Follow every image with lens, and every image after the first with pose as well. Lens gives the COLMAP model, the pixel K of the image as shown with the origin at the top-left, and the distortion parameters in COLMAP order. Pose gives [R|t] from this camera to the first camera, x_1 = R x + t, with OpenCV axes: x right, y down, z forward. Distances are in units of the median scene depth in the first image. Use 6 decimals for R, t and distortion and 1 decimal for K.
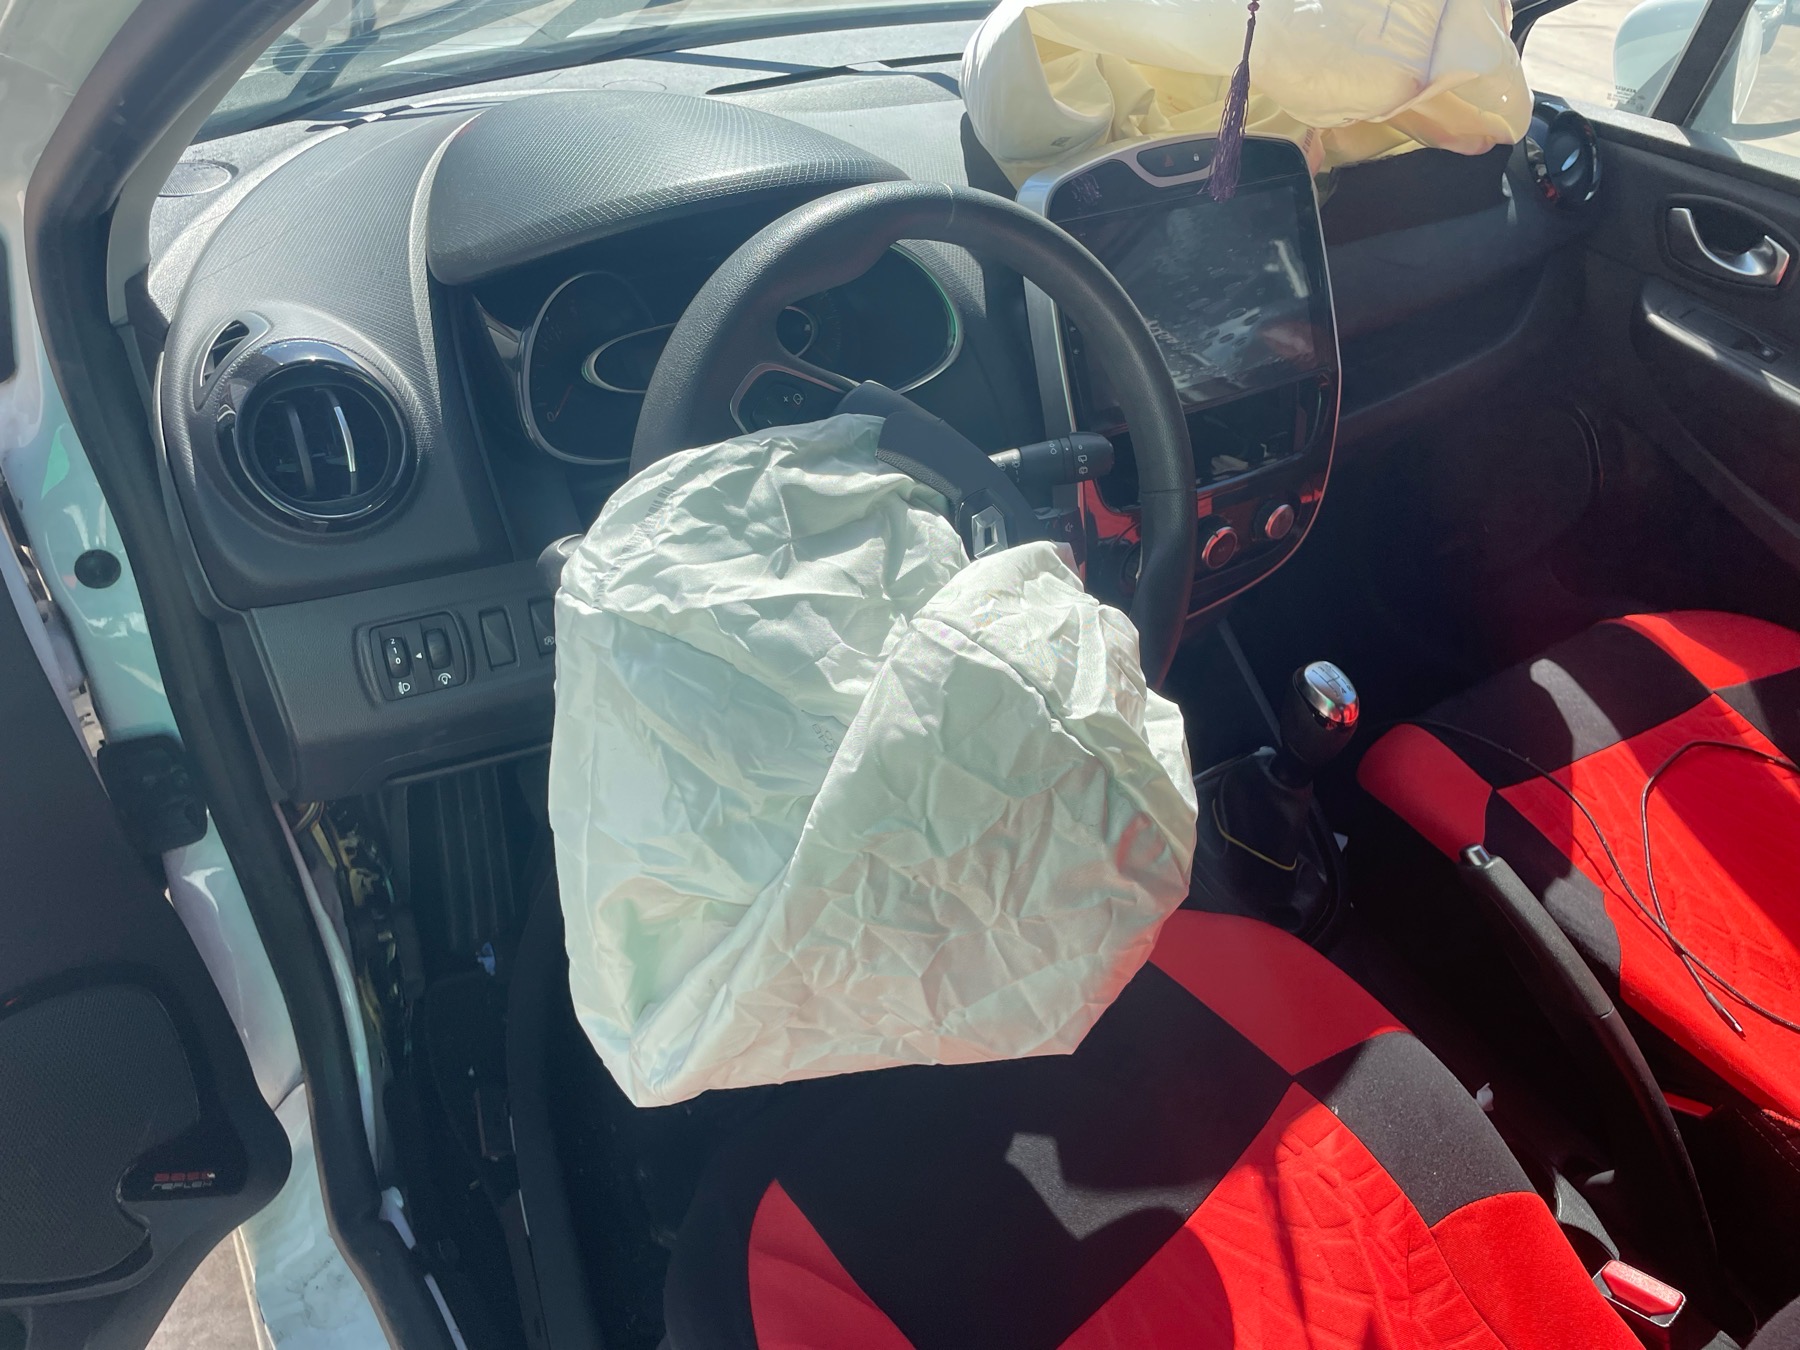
lens RADIAL K [[1371.3, 0, 886.8], [0, 1371.3, 674.5], [0, 0, 1]] dist [0.078534, -0.105064]
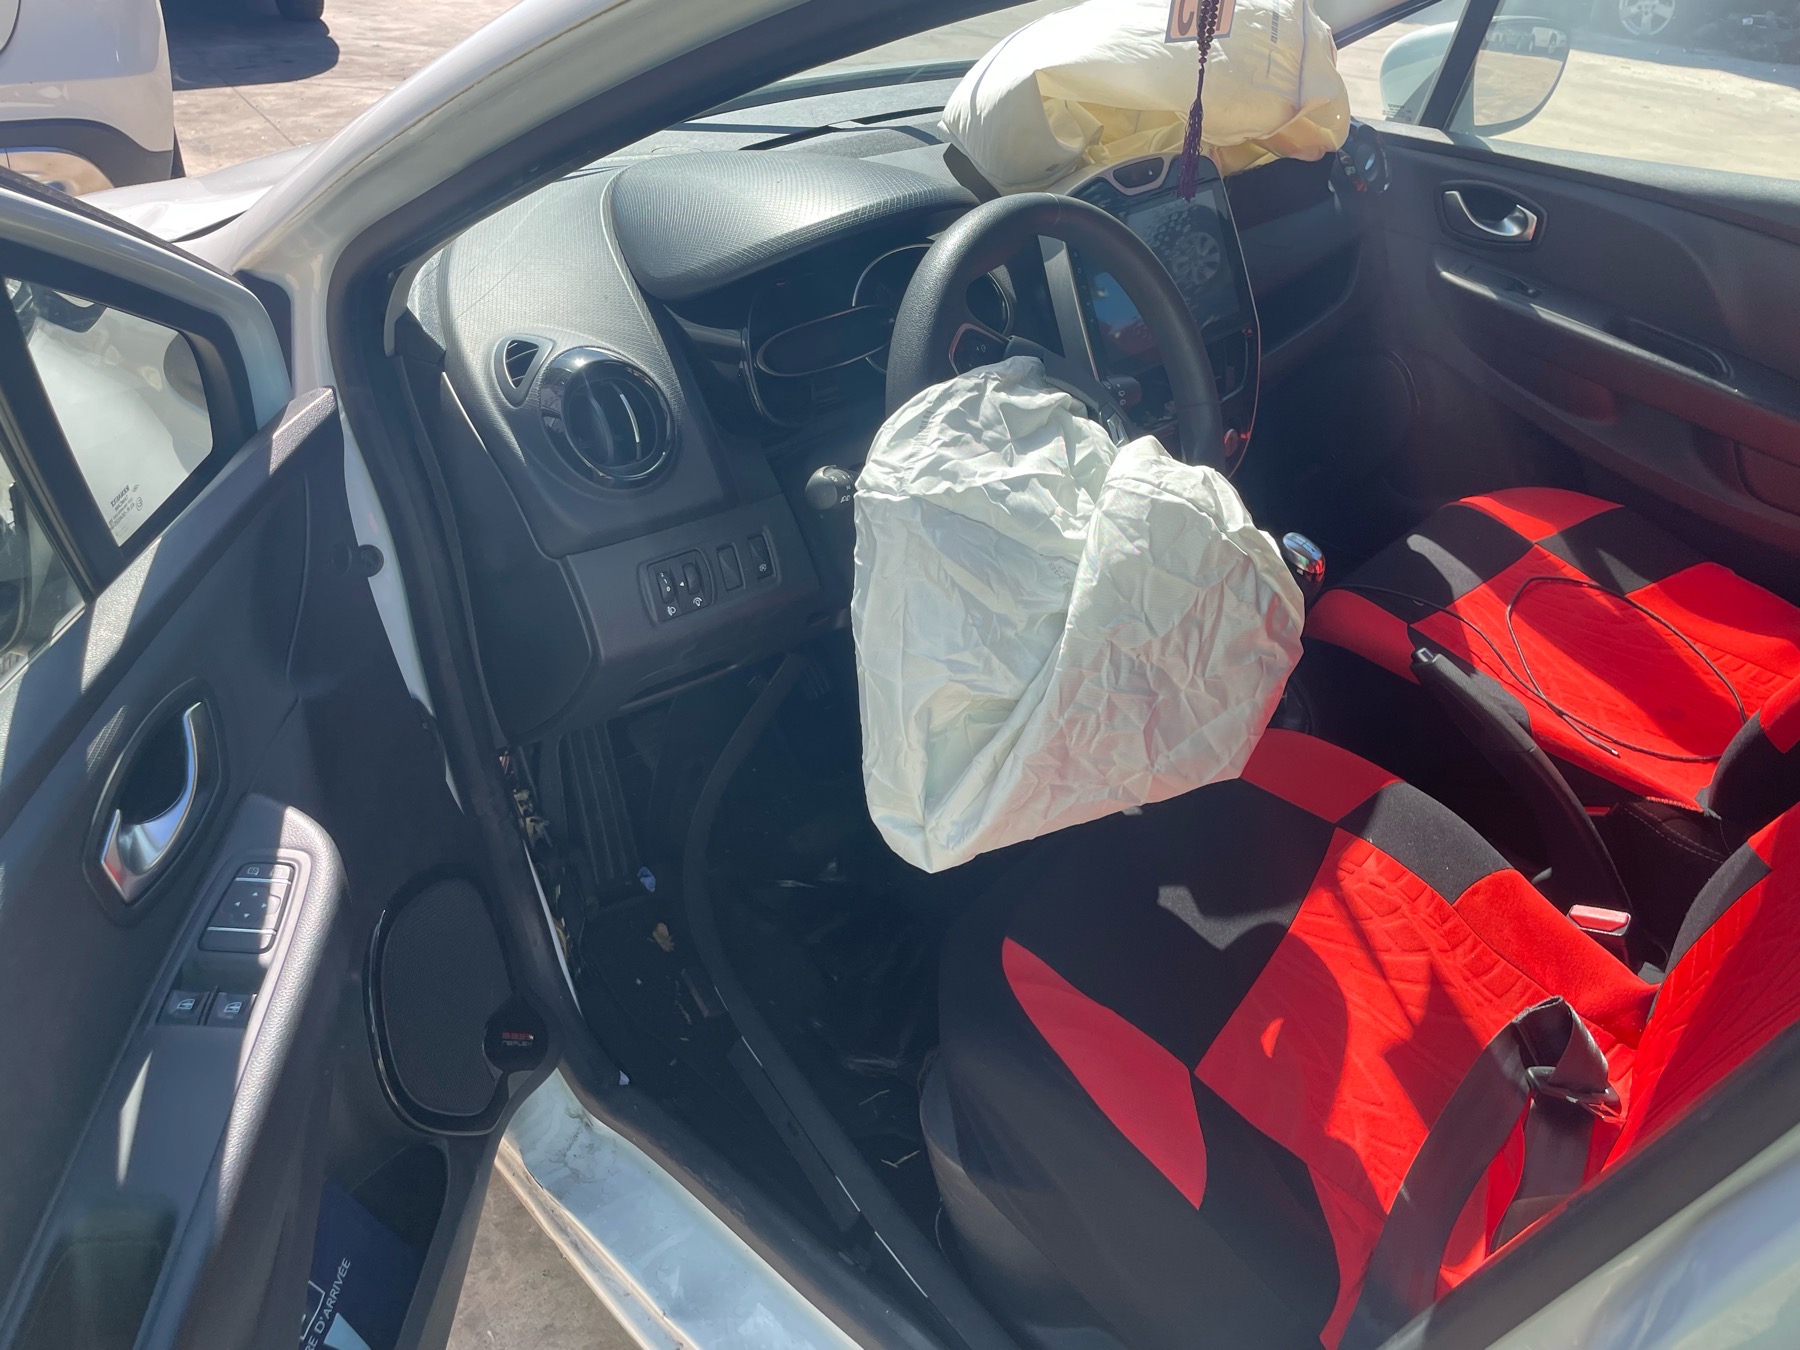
lens RADIAL K [[1368.7, 0, 897.4], [0, 1368.7, 653.4], [0, 0, 1]] dist [0.076913, -0.112617]
pose [[0.976642, -0.128954, 0.171873, -0.454590], [0.137598, 0.989708, -0.039312, 0.159152], [-0.165035, 0.062043, 0.984334, -0.367776]]
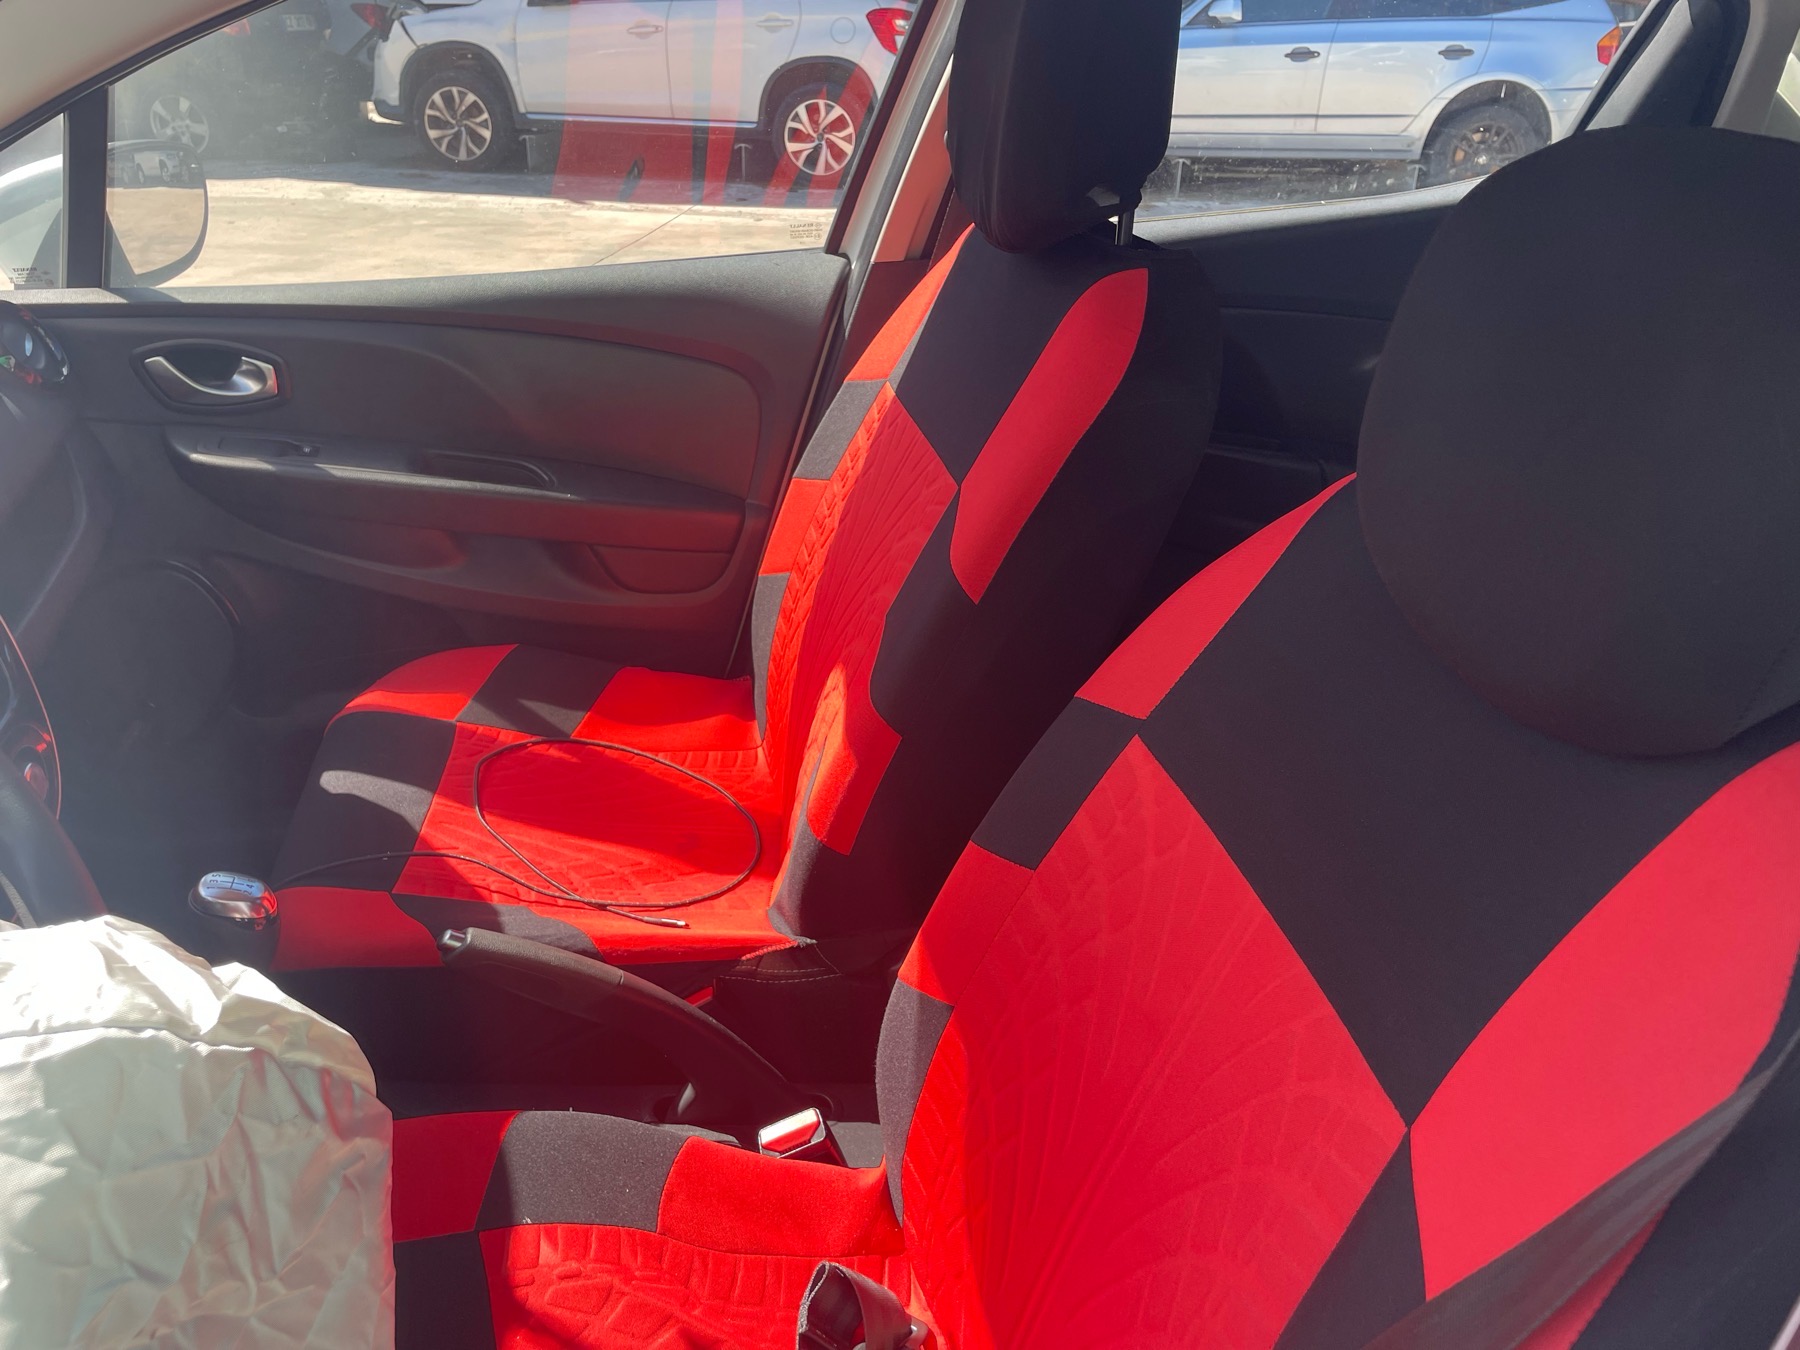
lens RADIAL K [[1368.7, 0, 897.4], [0, 1368.7, 653.4], [0, 0, 1]] dist [0.076913, -0.112617]
pose [[0.420004, -0.430670, 0.798824, -0.241606], [0.521233, 0.835039, 0.176141, -0.081996], [-0.742908, 0.342394, 0.575199, 0.122294]]
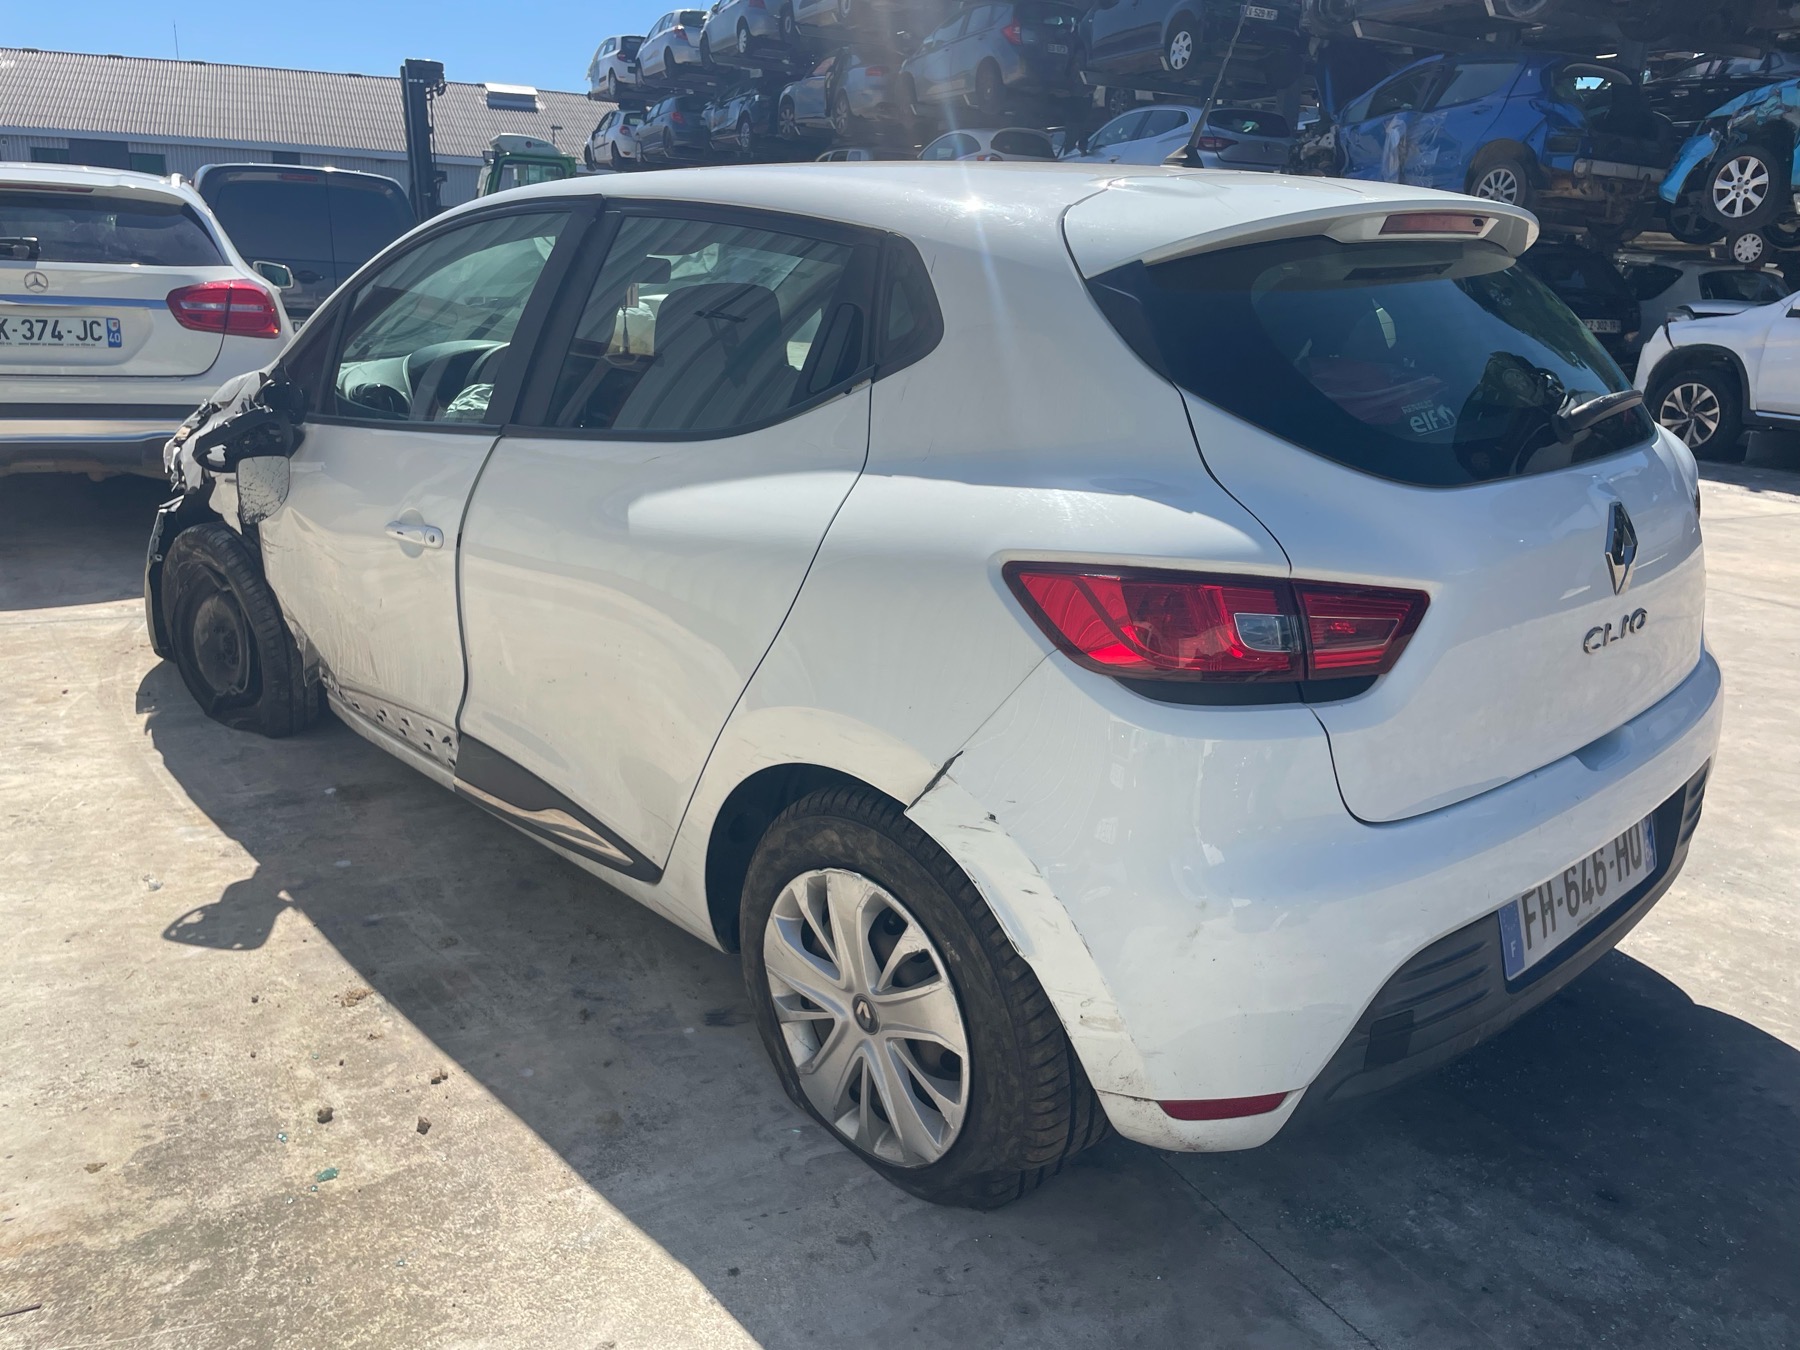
lens RADIAL K [[1356.5, 0, 887.9], [0, 1356.5, 665.9], [0, 0, 1]] dist [0.081758, -0.109184]
pose [[0.989966, -0.059545, 0.128143, 0.573933], [0.097108, 0.945481, -0.310862, 2.258551], [-0.102647, 0.320187, 0.941777, -3.126289]]
